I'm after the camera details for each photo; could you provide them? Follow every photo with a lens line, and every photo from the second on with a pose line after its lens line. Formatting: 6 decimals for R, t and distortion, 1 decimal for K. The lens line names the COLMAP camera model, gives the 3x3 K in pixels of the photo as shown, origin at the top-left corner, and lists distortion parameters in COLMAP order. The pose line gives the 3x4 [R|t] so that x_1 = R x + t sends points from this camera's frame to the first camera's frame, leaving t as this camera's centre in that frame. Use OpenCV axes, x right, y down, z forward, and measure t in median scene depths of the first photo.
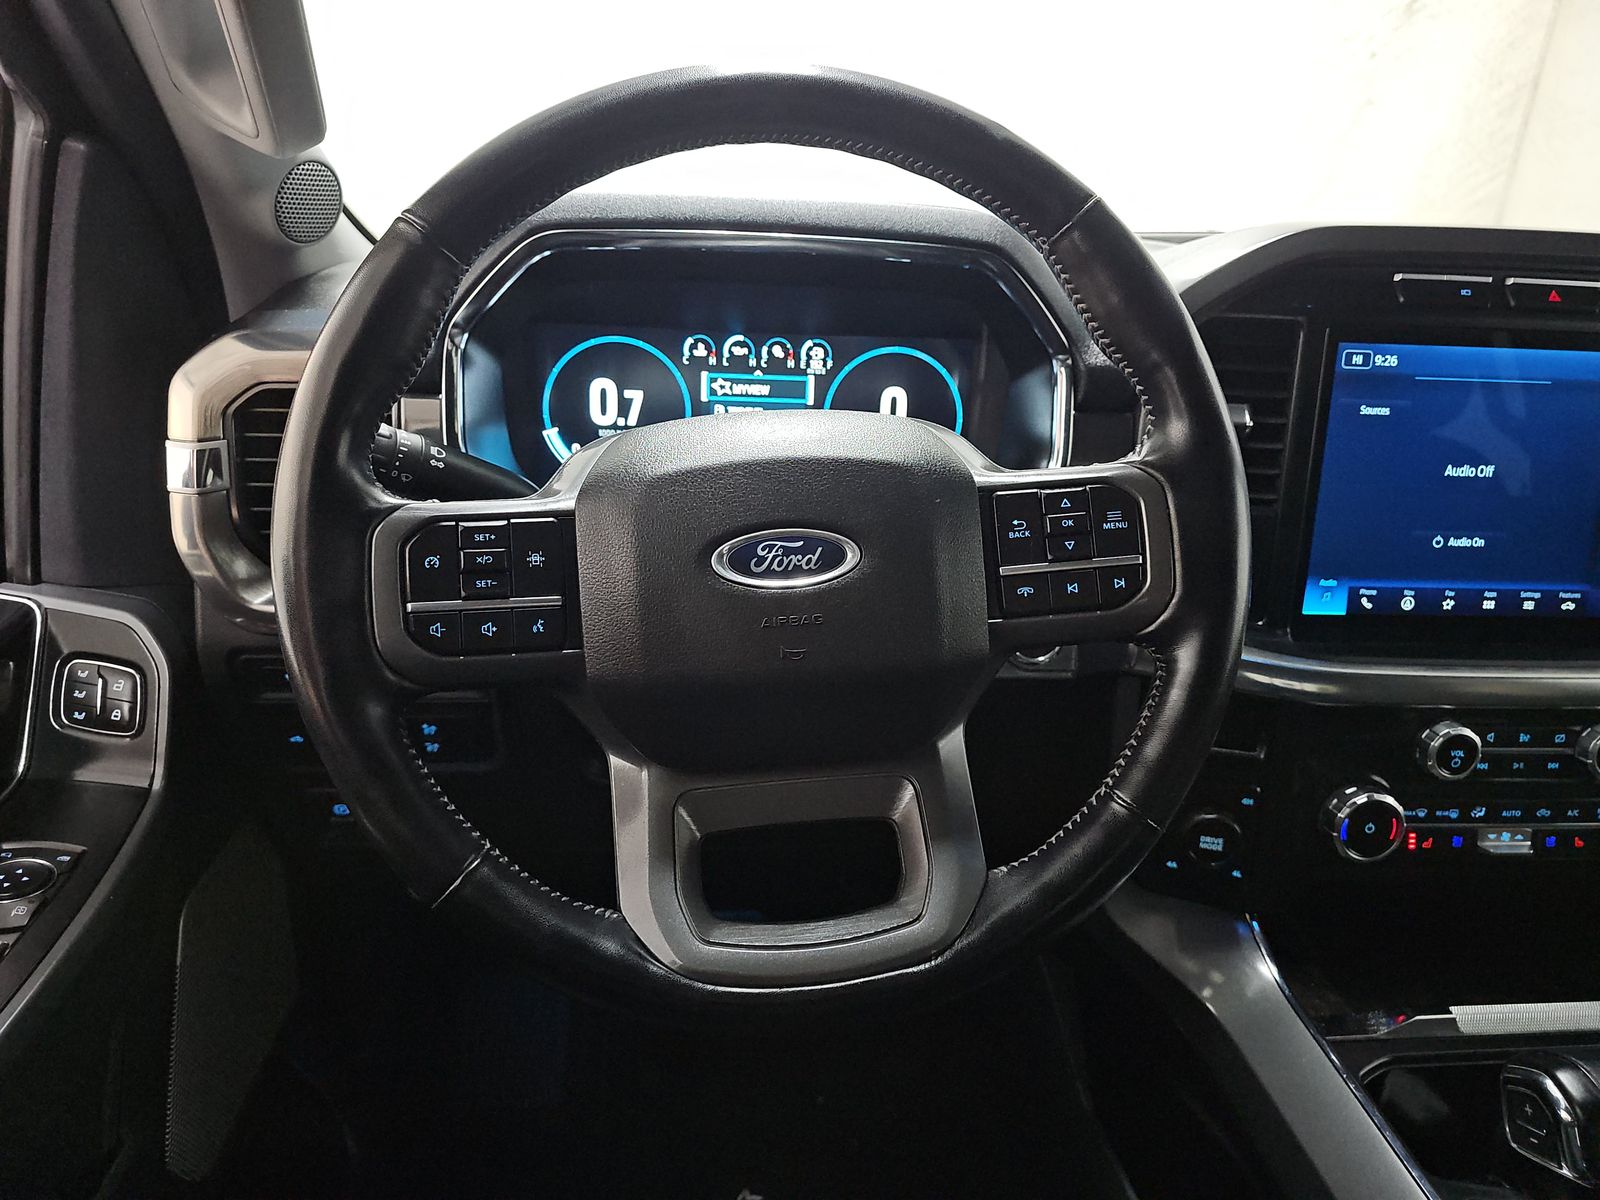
lens RADIAL K [[1045.6, 0, 776.0], [0, 1045.6, 596.6], [0, 0, 1]] dist [0.044597, -0.061721]
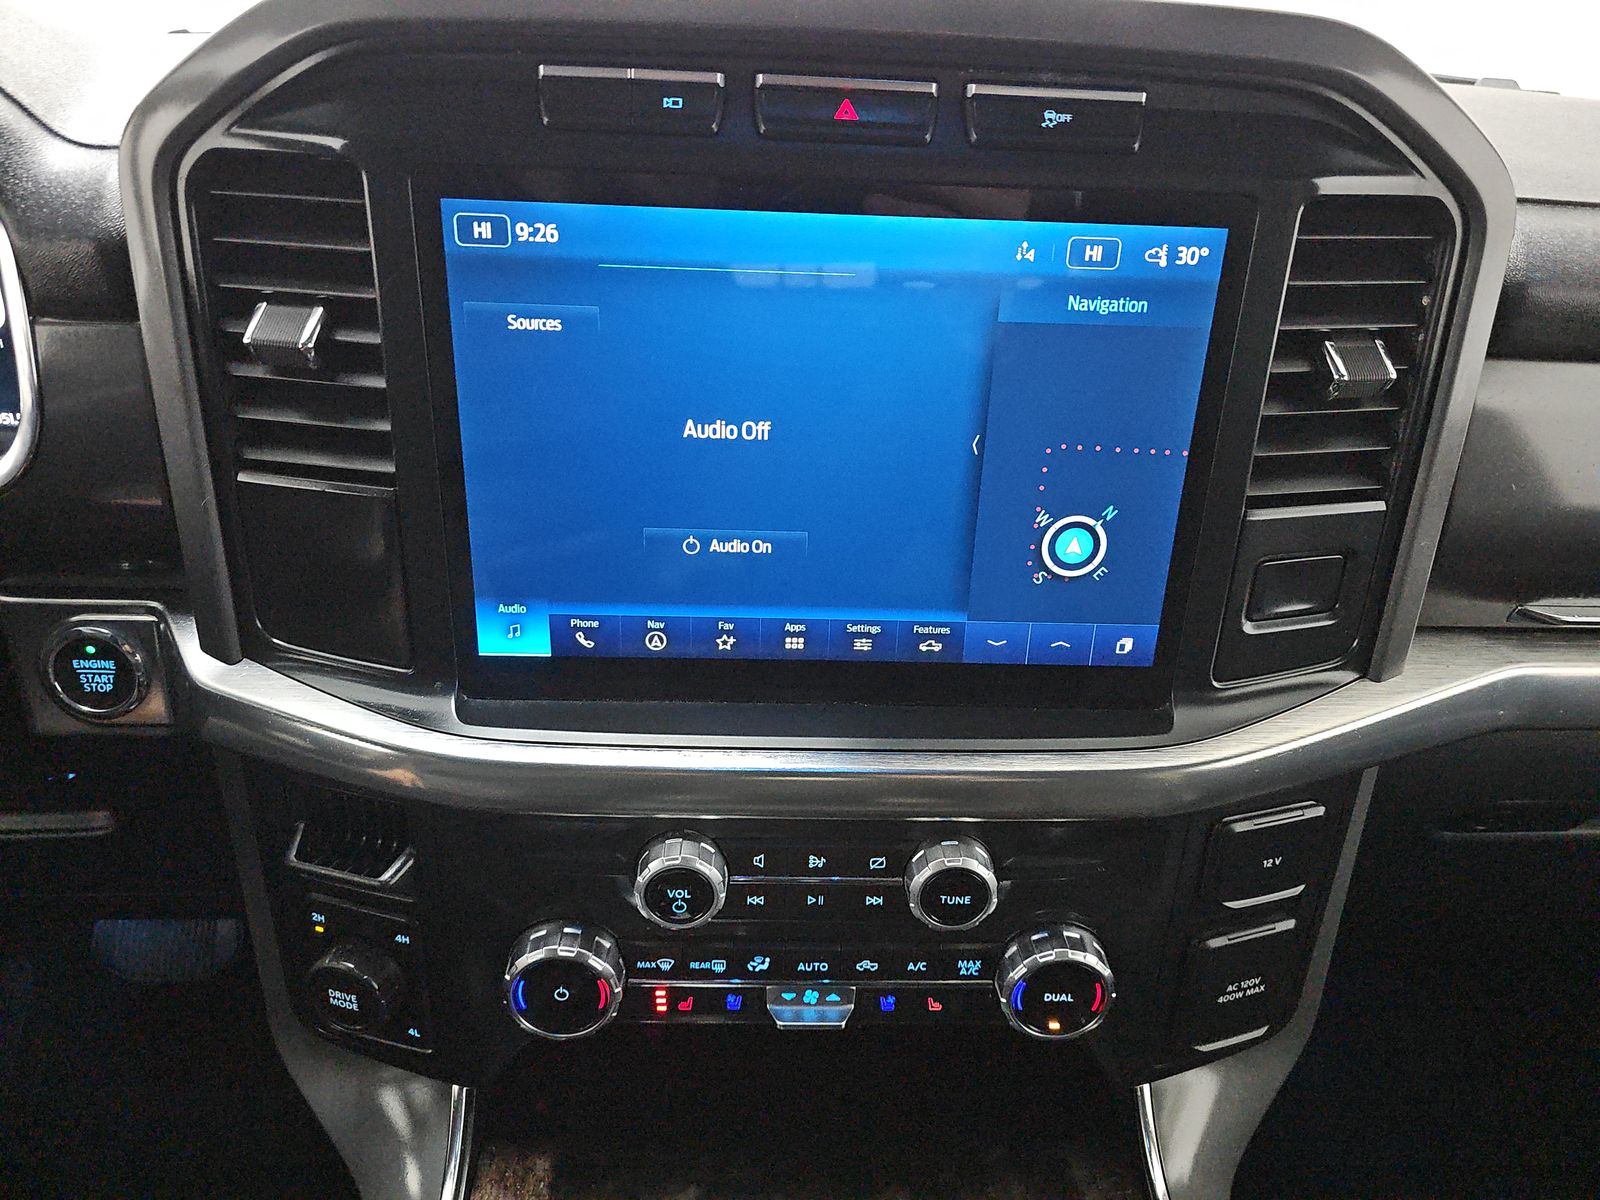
lens RADIAL K [[1045.6, 0, 776.0], [0, 1045.6, 596.6], [0, 0, 1]] dist [0.044597, -0.061721]
pose [[0.999794, 0.018388, -0.008584, 0.678963], [-0.016901, 0.988651, 0.149280, -0.112742], [0.011231, -0.149104, 0.988758, 0.400093]]
